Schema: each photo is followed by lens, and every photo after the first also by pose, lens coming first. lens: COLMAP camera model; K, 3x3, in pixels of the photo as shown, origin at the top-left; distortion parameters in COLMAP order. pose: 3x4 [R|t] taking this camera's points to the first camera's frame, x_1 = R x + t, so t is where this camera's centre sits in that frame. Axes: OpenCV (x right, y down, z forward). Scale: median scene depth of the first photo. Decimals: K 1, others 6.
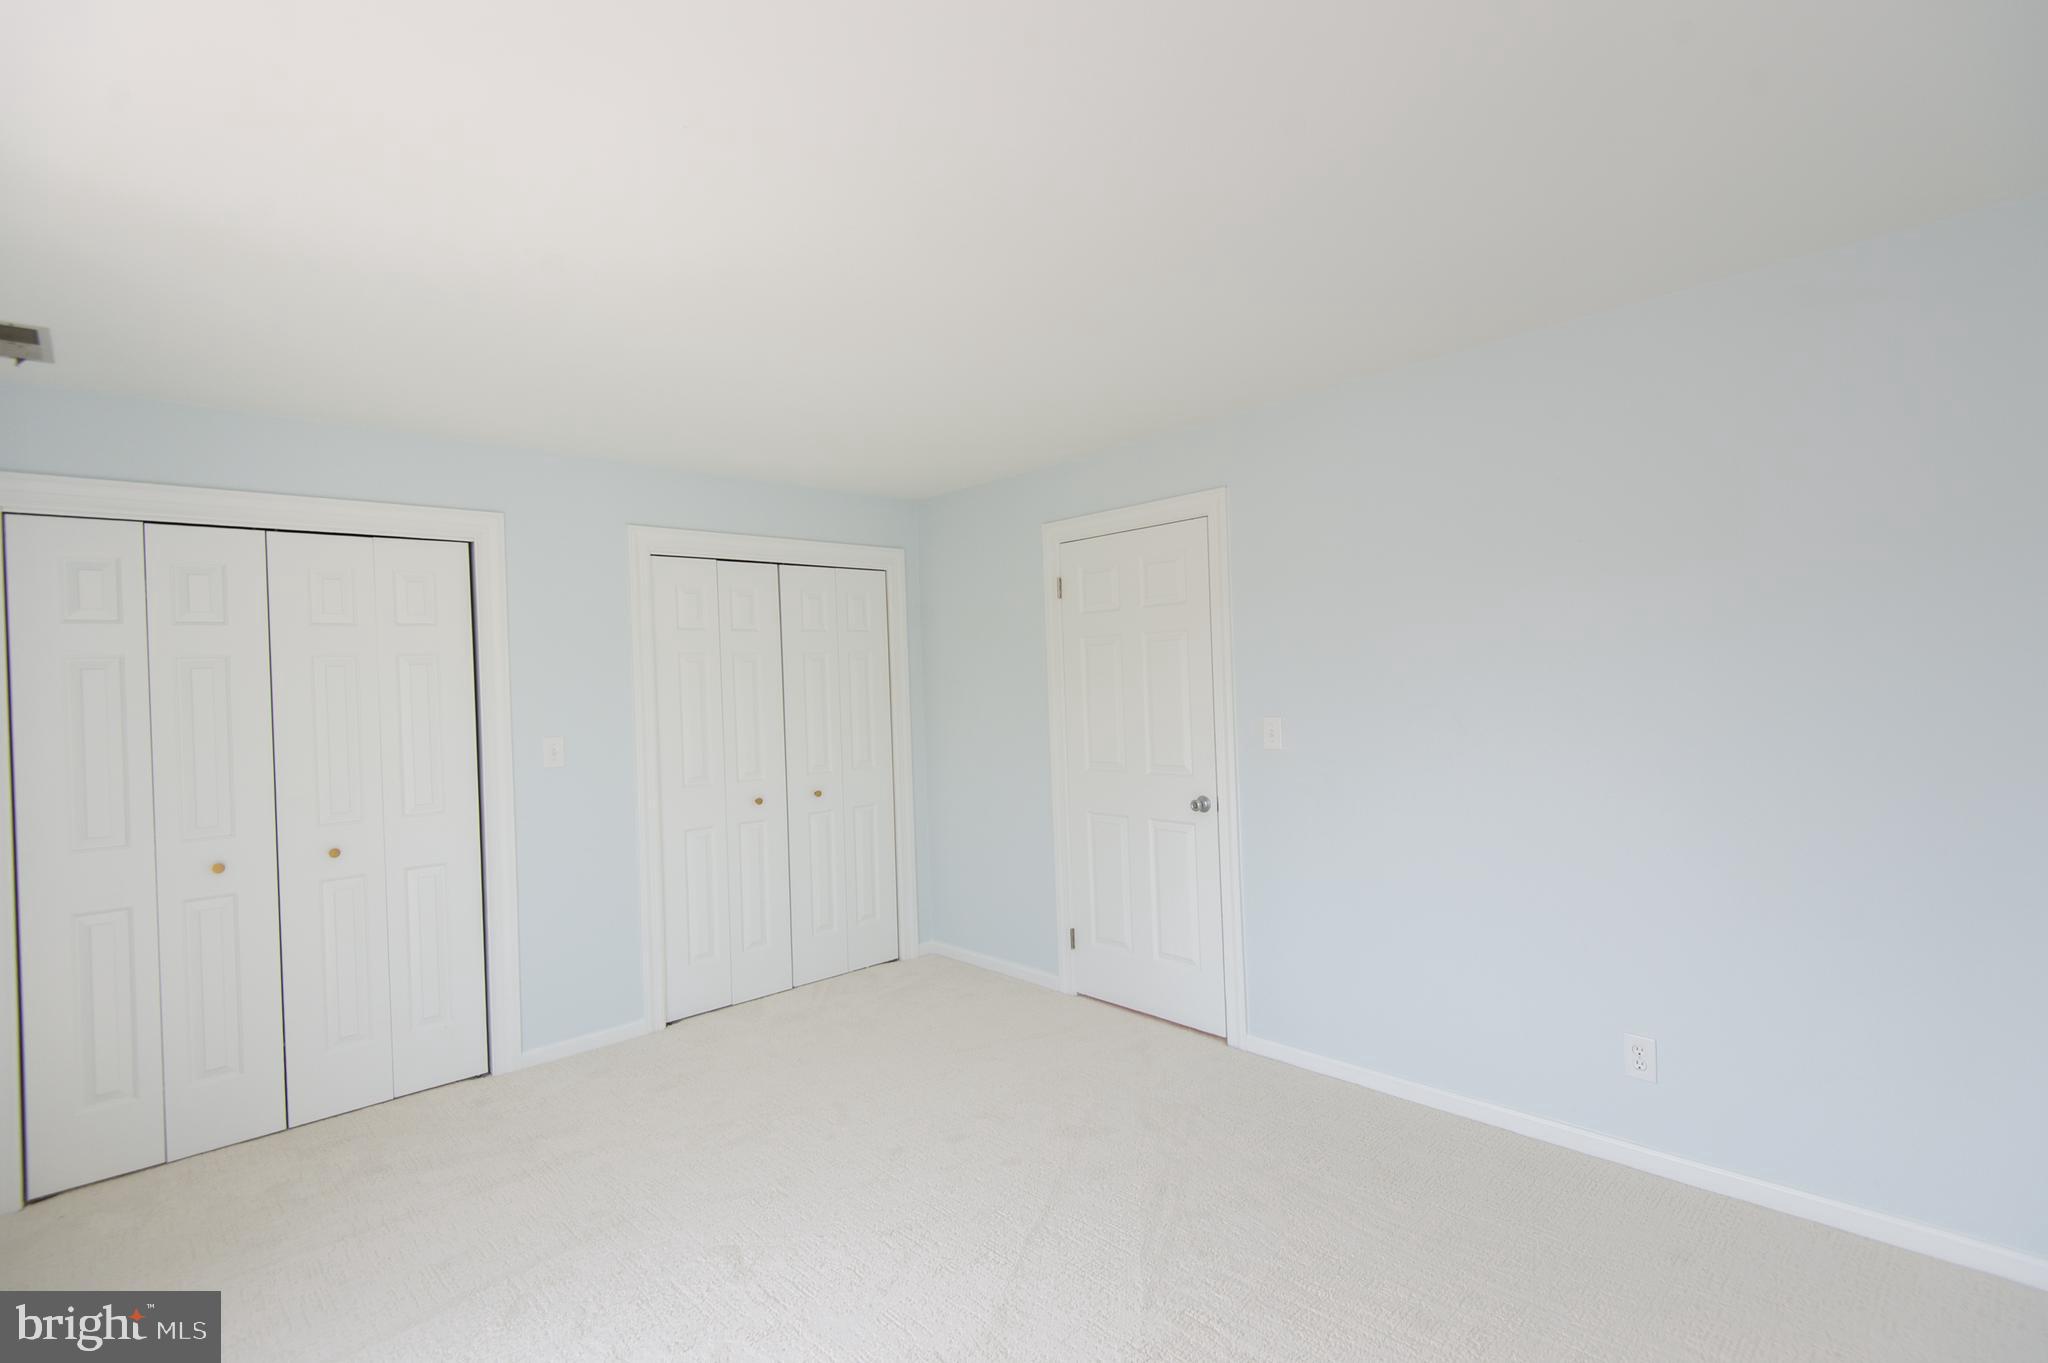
lens RADIAL K [[938.9, 0, 1039.4], [0, 938.9, 678.5], [0, 0, 1]] dist [0.024395, -0.013556]
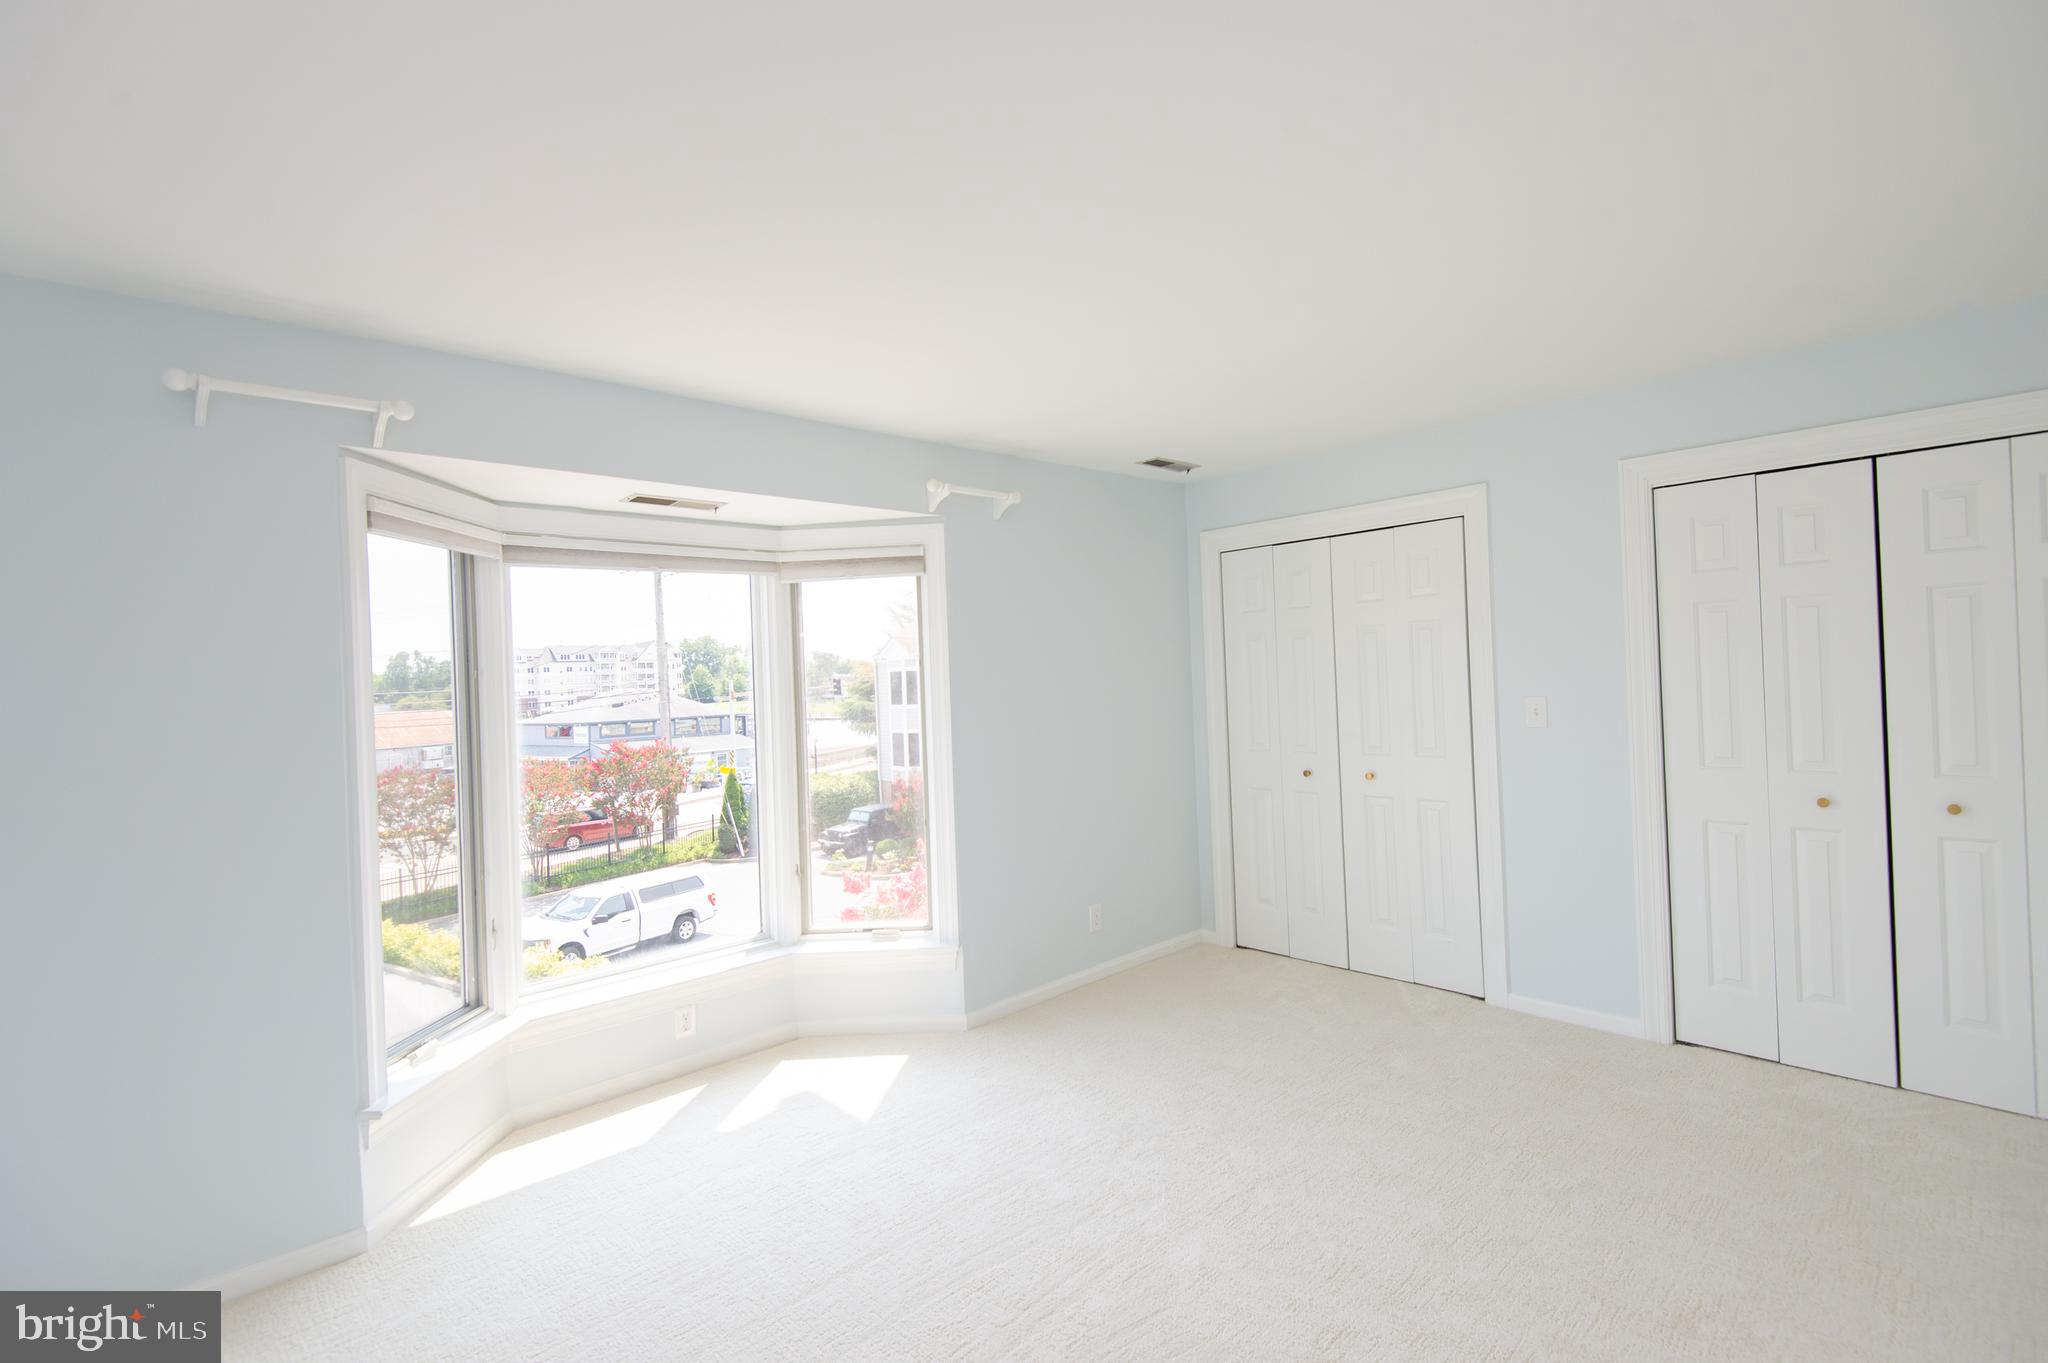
lens RADIAL K [[938.9, 0, 1040.1], [0, 938.9, 679.8], [0, 0, 1]] dist [0.024395, -0.013556]
pose [[0.006479, 0.036023, -0.999330, 0.423307], [0.037051, 0.998656, 0.036239, -0.010024], [0.999292, -0.037261, 0.005136, 0.419730]]
